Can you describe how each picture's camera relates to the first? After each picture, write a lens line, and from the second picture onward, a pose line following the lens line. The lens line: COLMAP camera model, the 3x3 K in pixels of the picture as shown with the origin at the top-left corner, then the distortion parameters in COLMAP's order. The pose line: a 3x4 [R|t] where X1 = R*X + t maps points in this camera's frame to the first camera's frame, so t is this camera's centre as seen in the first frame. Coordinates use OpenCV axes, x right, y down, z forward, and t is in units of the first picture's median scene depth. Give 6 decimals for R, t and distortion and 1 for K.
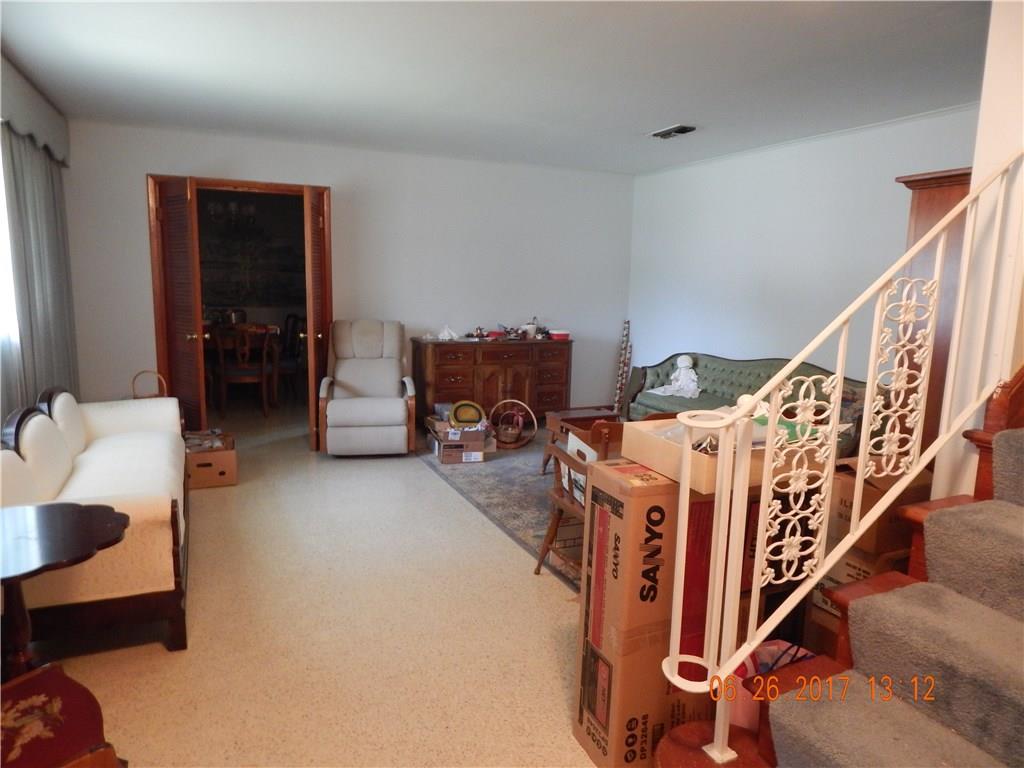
lens RADIAL K [[657.7, 0, 512.5], [0, 657.7, 384.4], [0, 0, 1]] dist [0.005938, 0.000382]
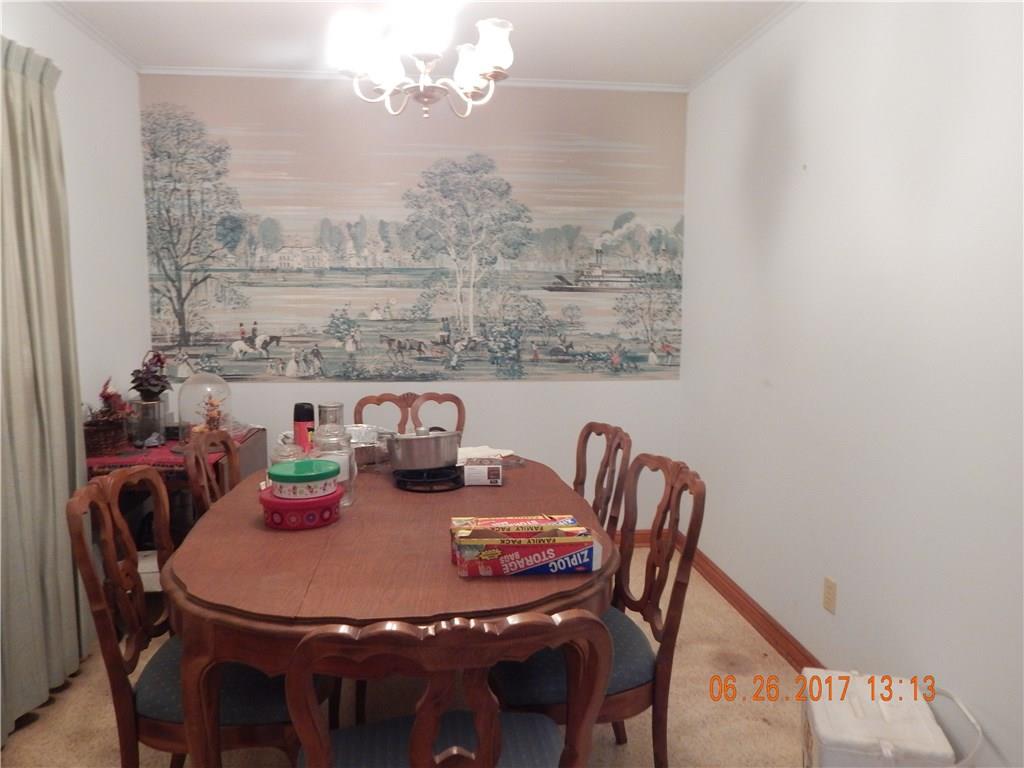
lens RADIAL K [[746.0, 0, 511.8], [0, 746.0, 383.9], [0, 0, 1]] dist [-0.000242, -0.000006]
pose [[0.947910, 0.012428, -0.318296, -0.237888], [-0.029871, 0.998303, -0.049979, -0.095571], [0.317135, 0.056884, 0.946673, 0.591834]]
